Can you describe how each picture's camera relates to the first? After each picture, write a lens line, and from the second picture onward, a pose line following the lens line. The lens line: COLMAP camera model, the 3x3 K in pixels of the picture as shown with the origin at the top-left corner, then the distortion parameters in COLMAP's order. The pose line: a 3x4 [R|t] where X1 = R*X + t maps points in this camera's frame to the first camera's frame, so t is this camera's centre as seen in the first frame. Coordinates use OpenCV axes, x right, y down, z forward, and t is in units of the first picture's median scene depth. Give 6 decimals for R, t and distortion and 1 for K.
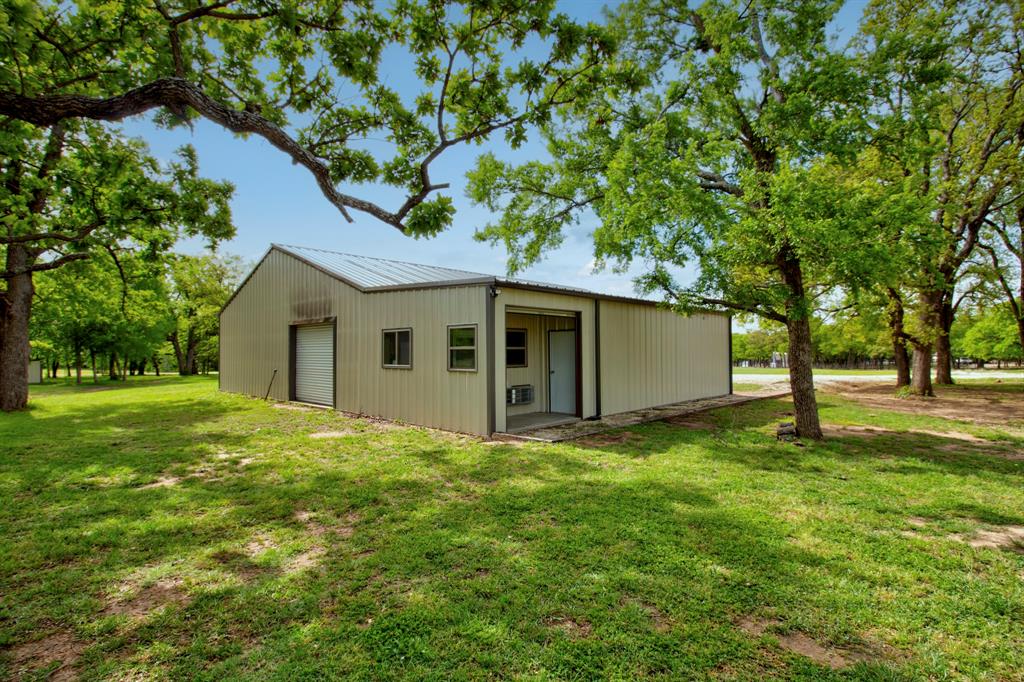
lens RADIAL K [[499.9, 0, 508.0], [0, 499.9, 343.1], [0, 0, 1]] dist [-0.005944, -0.008686]
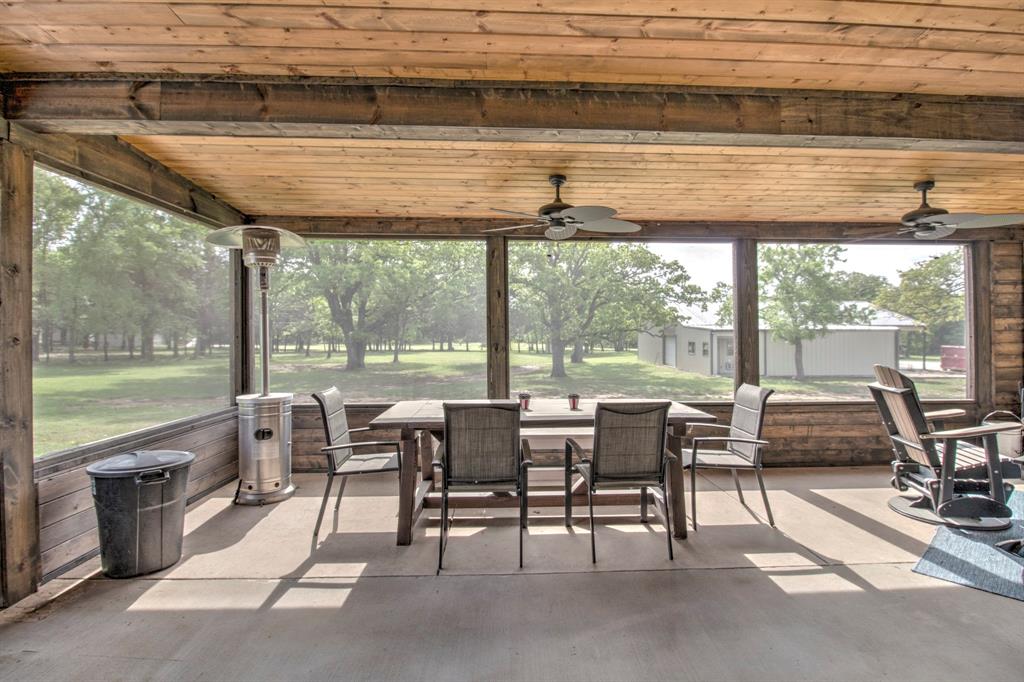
lens RADIAL K [[499.9, 0, 507.4], [0, 499.9, 334.3], [0, 0, 1]] dist [-0.005944, -0.008686]
pose [[0.711509, 0.013425, -0.702548, 0.599736], [0.005178, 0.999690, 0.024347, -0.080788], [0.702658, -0.020961, 0.711219, -1.043943]]
